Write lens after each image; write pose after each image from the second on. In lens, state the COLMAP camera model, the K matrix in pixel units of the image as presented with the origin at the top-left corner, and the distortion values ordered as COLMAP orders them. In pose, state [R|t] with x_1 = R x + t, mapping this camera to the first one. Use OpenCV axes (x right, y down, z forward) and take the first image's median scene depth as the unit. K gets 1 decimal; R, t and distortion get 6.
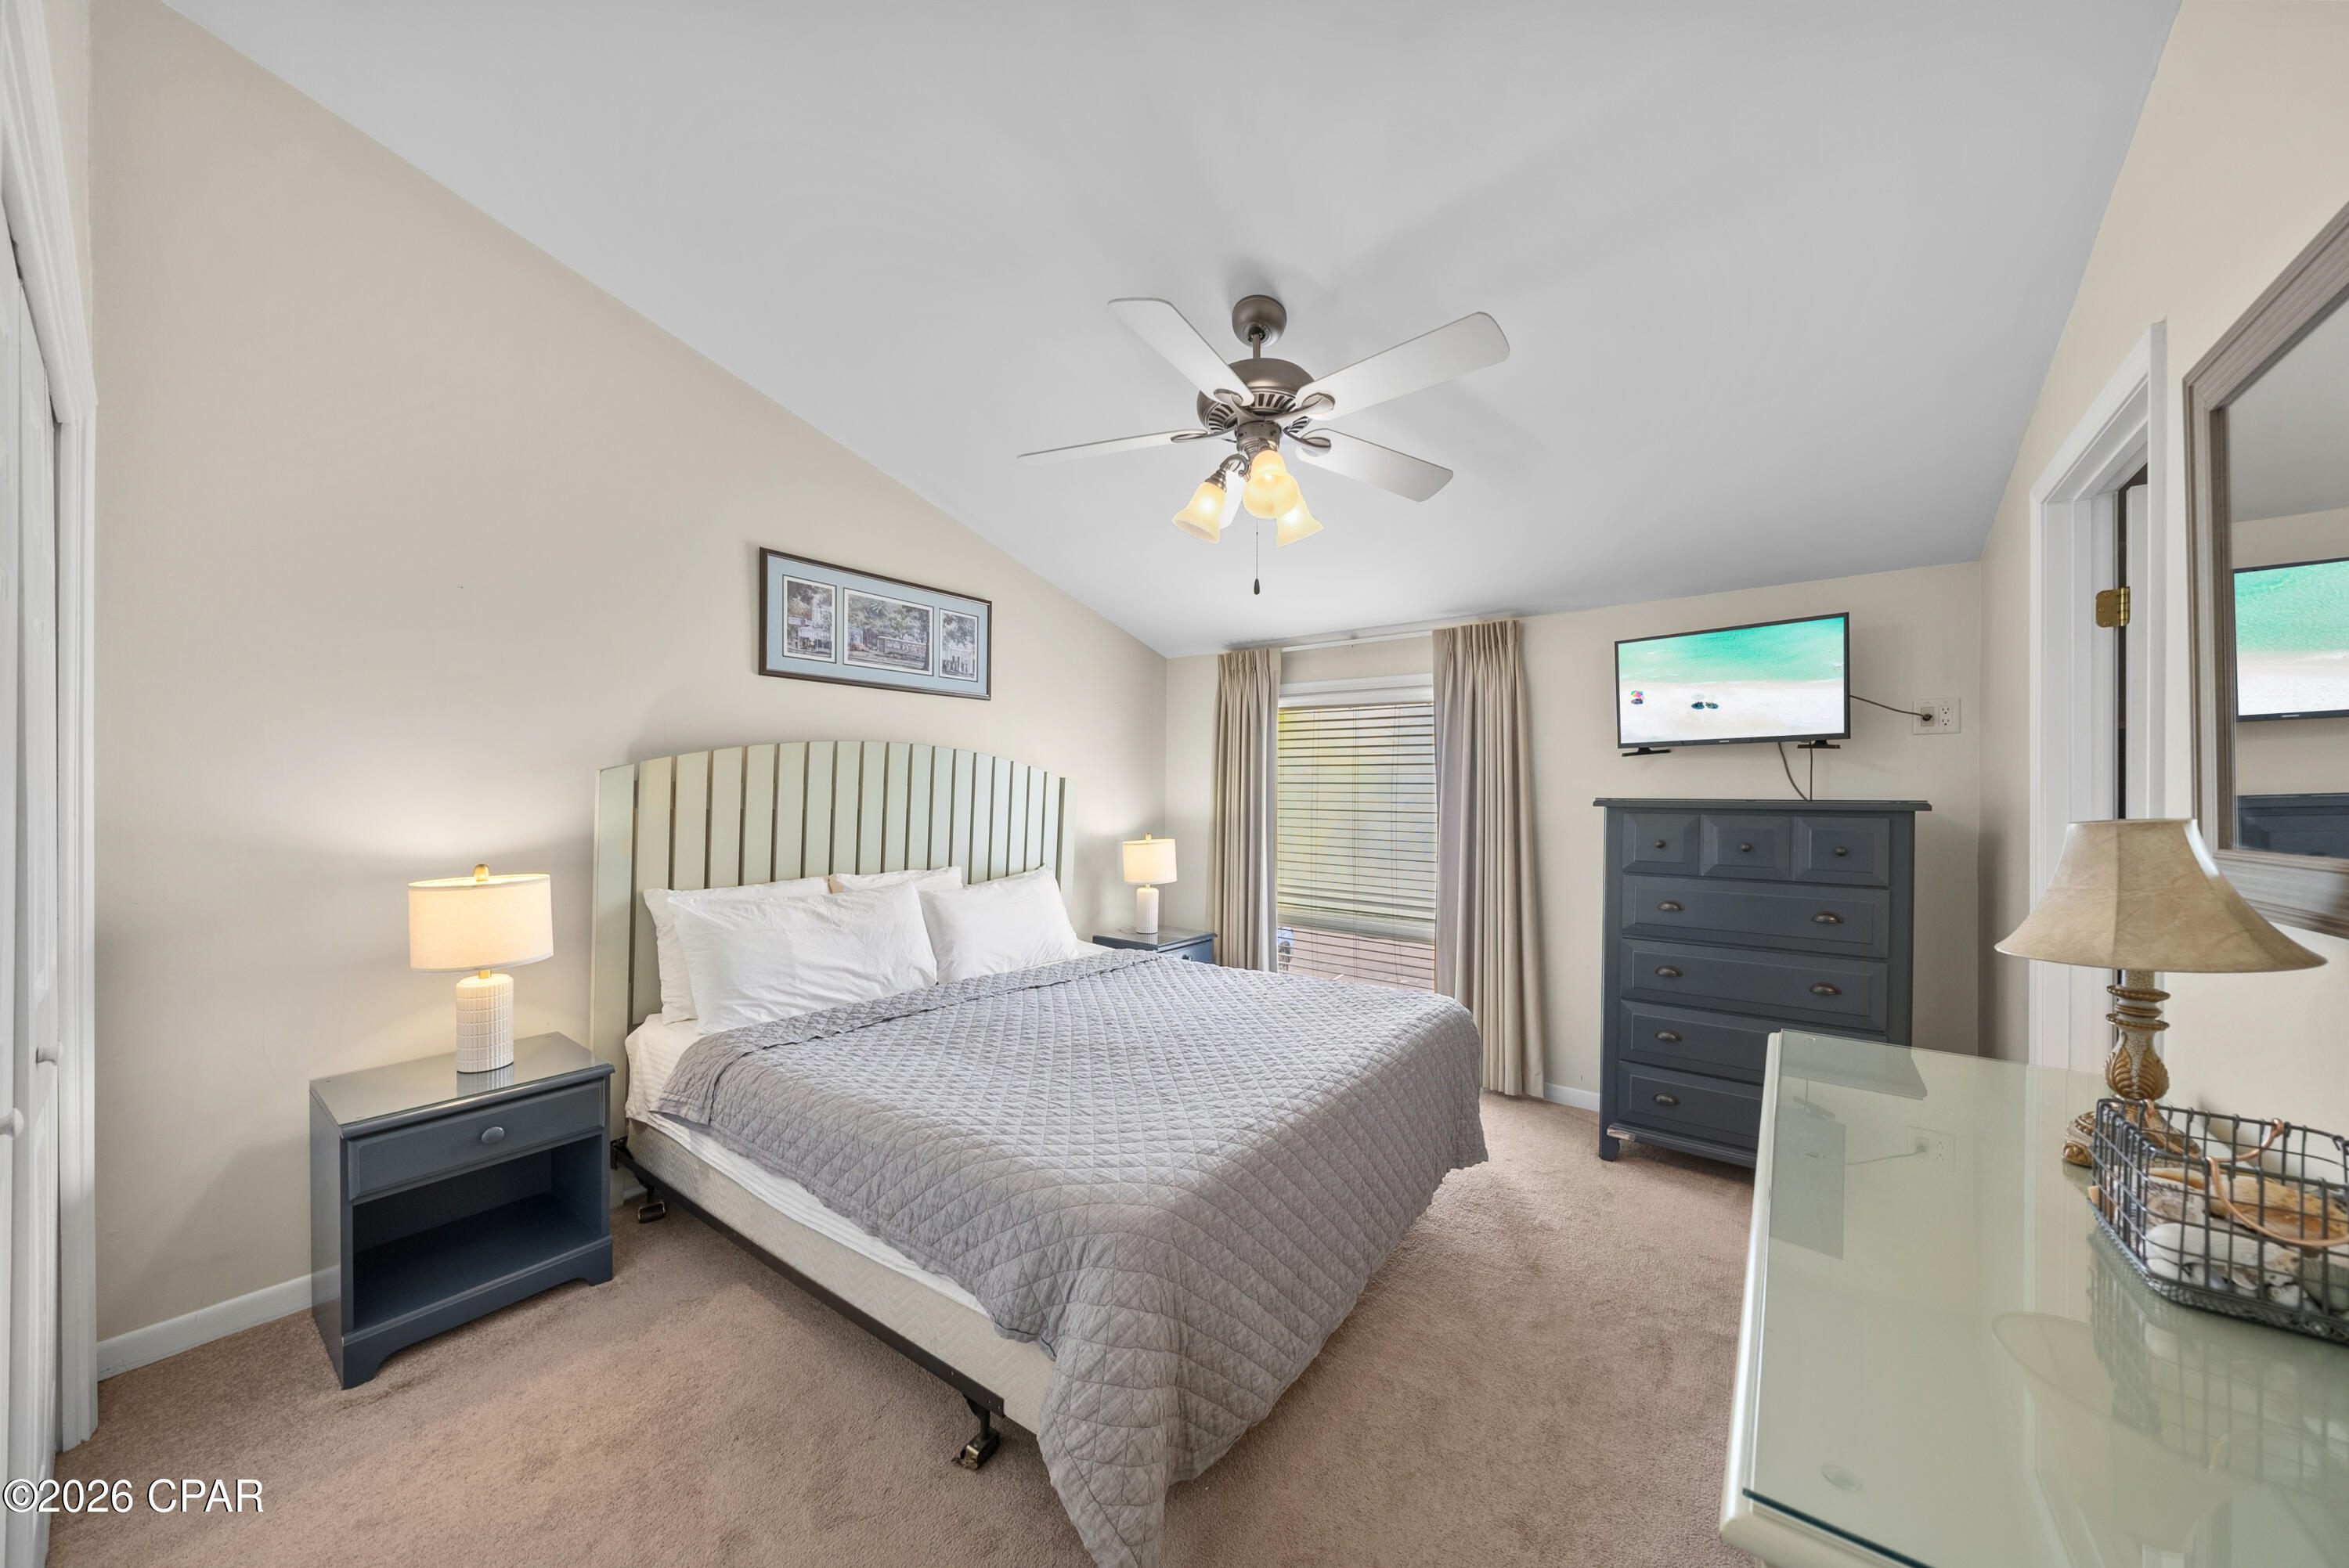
lens RADIAL K [[811.5, 0, 1181.3], [0, 811.5, 807.2], [0, 0, 1]] dist [-0.003930, 0.000056]
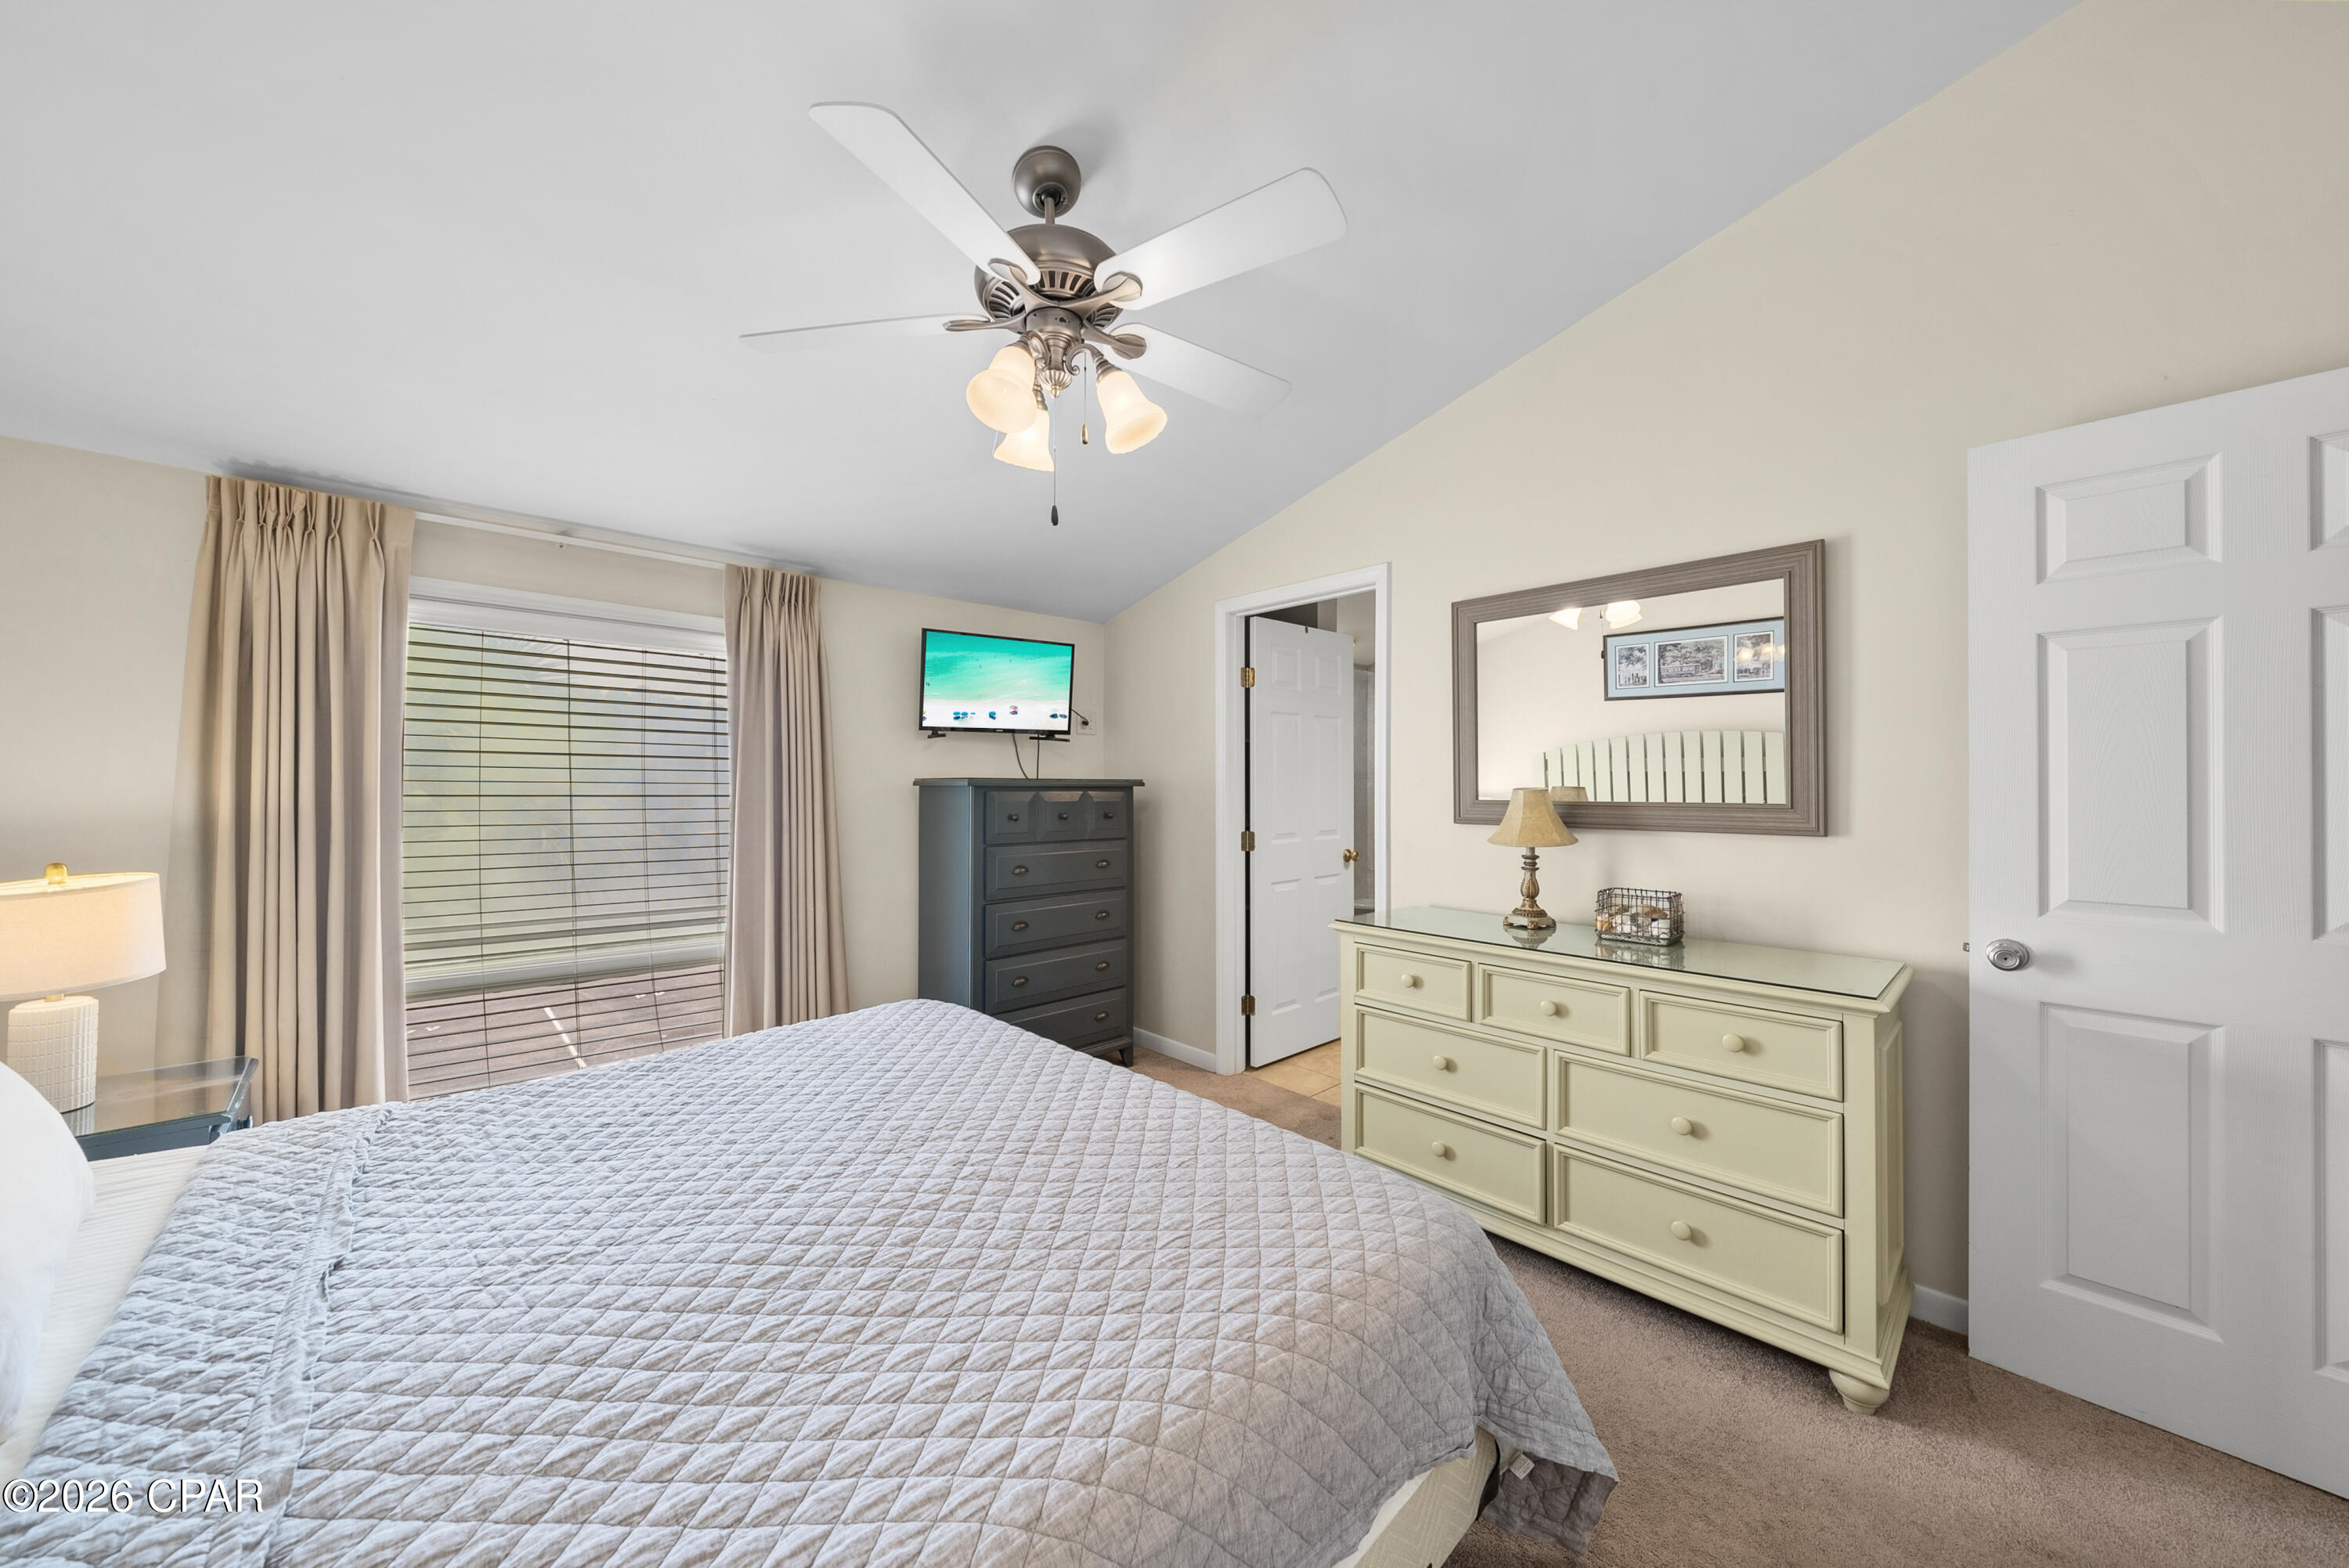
lens RADIAL K [[831.2, 0, 1174.5], [0, 831.2, 784.0], [0, 0, 1]] dist [-0.001581, -0.000005]
pose [[0.170557, -0.010042, 0.985297, -0.497405], [0.010106, 0.999913, 0.008442, -0.009625], [-0.985296, 0.008518, 0.170643, 0.531897]]
